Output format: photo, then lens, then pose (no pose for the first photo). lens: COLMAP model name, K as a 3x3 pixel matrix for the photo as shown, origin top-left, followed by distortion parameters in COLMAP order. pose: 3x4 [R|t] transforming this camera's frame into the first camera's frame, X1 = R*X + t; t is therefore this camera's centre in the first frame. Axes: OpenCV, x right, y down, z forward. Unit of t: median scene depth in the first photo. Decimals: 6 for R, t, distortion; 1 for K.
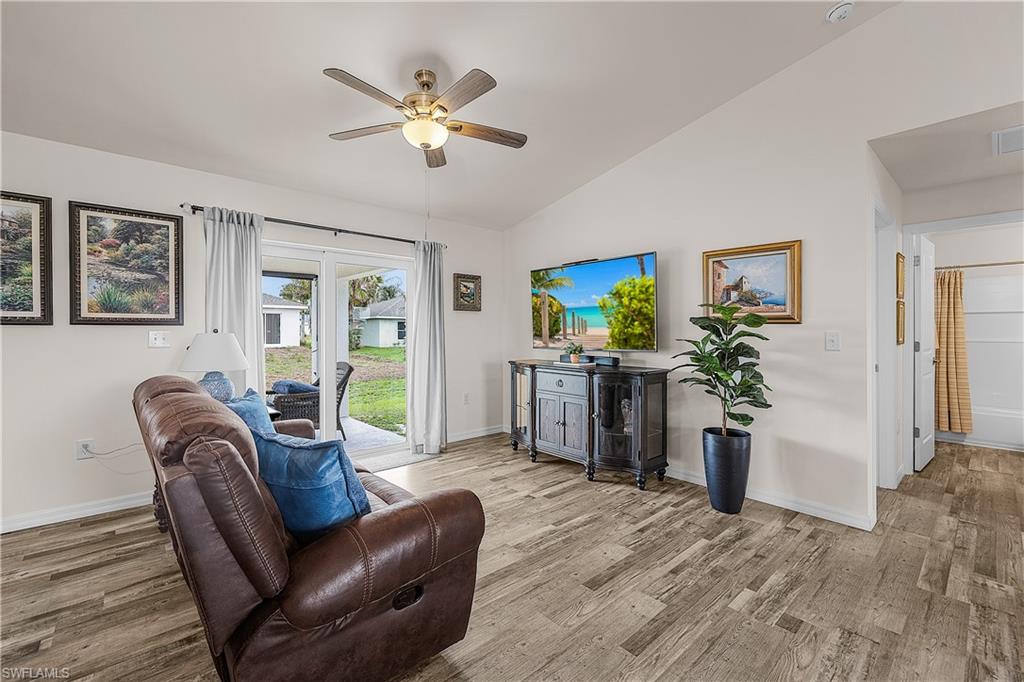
lens RADIAL K [[438.1, 0, 515.1], [0, 438.1, 332.1], [0, 0, 1]] dist [0.001567, 0.000064]
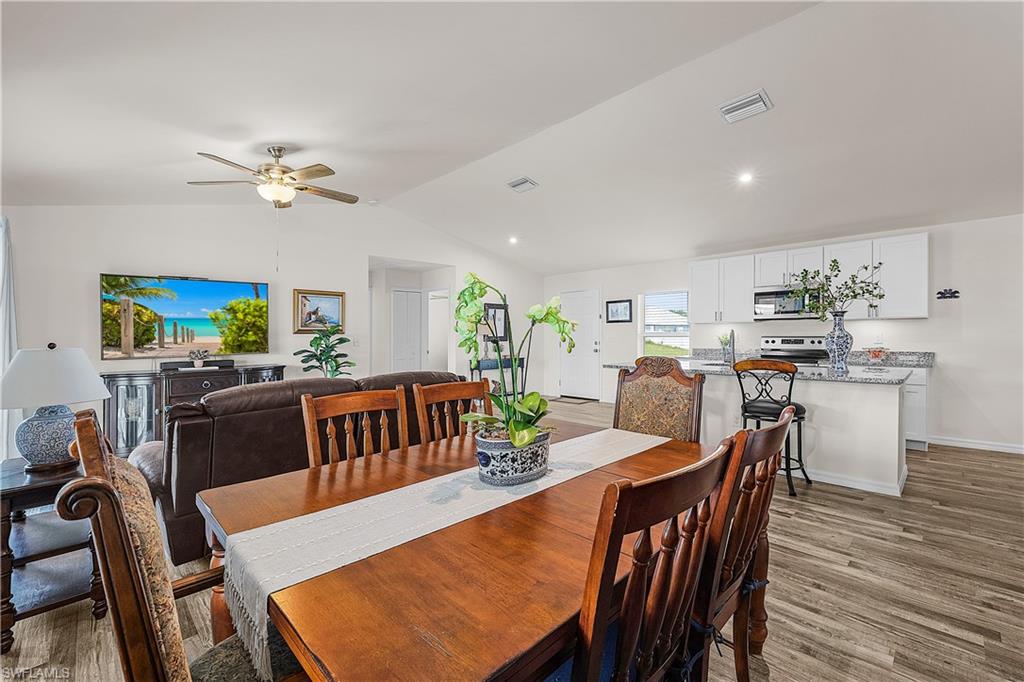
lens RADIAL K [[432.7, 0, 515.5], [0, 432.7, 326.1], [0, 0, 1]] dist [0.001384, -0.000050]
pose [[-0.037615, 0.015244, 0.999176, -1.122038], [0.011140, 0.999828, -0.014834, -0.012845], [-0.999230, 0.010573, -0.037779, 0.236491]]
